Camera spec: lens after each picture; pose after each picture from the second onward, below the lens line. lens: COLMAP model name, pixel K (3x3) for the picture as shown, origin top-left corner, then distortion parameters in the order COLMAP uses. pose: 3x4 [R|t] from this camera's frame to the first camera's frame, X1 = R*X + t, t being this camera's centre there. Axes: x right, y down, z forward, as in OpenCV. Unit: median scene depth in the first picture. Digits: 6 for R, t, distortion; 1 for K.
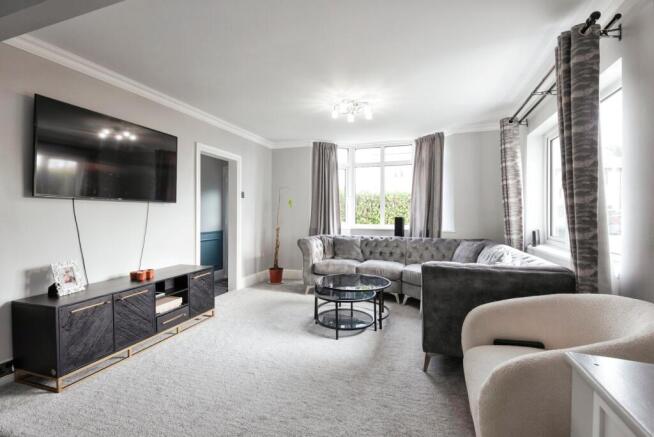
lens RADIAL K [[298.7, 0, 327.0], [0, 298.7, 218.5], [0, 0, 1]] dist [0.026727, -0.030270]
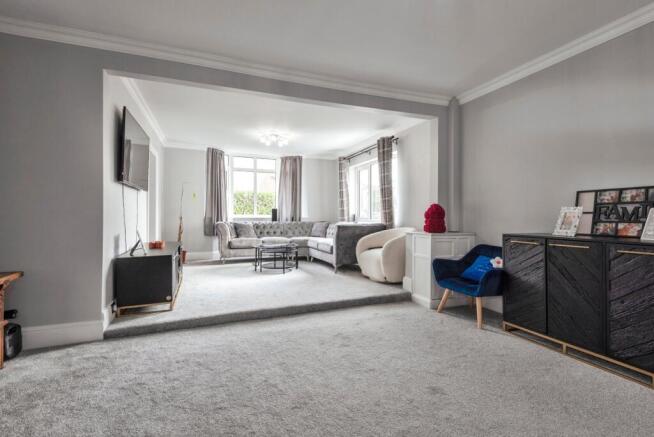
lens RADIAL K [[298.7, 0, 327.0], [0, 298.7, 218.5], [0, 0, 1]] dist [0.026727, -0.030270]
pose [[0.758125, -0.007139, 0.652071, -0.551098], [0.008340, 0.999964, 0.001251, 0.046311], [-0.652056, 0.004490, 0.758157, -0.299889]]
